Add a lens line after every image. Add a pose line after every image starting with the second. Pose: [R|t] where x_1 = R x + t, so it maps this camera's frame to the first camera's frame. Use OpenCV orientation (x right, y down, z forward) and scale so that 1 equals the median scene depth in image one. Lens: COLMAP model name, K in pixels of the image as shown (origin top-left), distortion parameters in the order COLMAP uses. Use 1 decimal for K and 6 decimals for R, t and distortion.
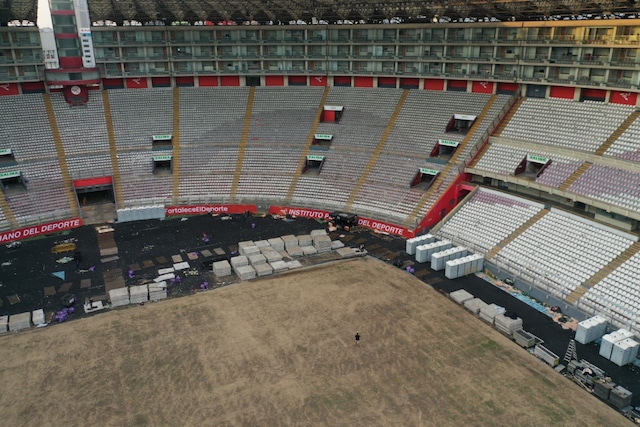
lens RADIAL K [[503.1, 0, 320.1], [0, 503.1, 215.4], [0, 0, 1]] dist [-0.009924, 0.007850]
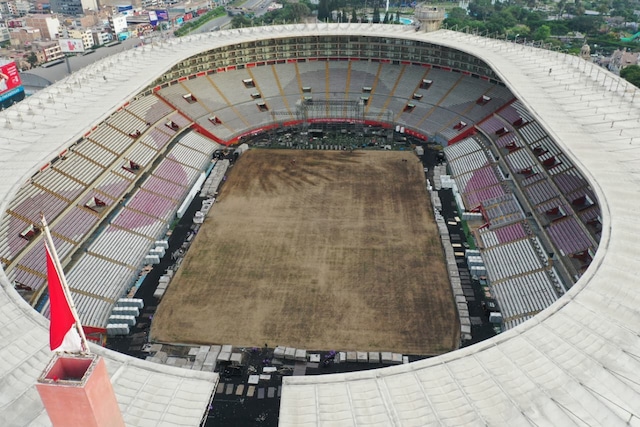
lens RADIAL K [[503.1, 0, 319.9], [0, 503.1, 211.6], [0, 0, 1]] dist [-0.009924, 0.007850]
pose [[-0.858478, -0.238196, 0.454177, -1.026268], [0.196151, 0.665760, 0.719923, -1.274482], [-0.473856, 0.707125, -0.524818, 1.396521]]
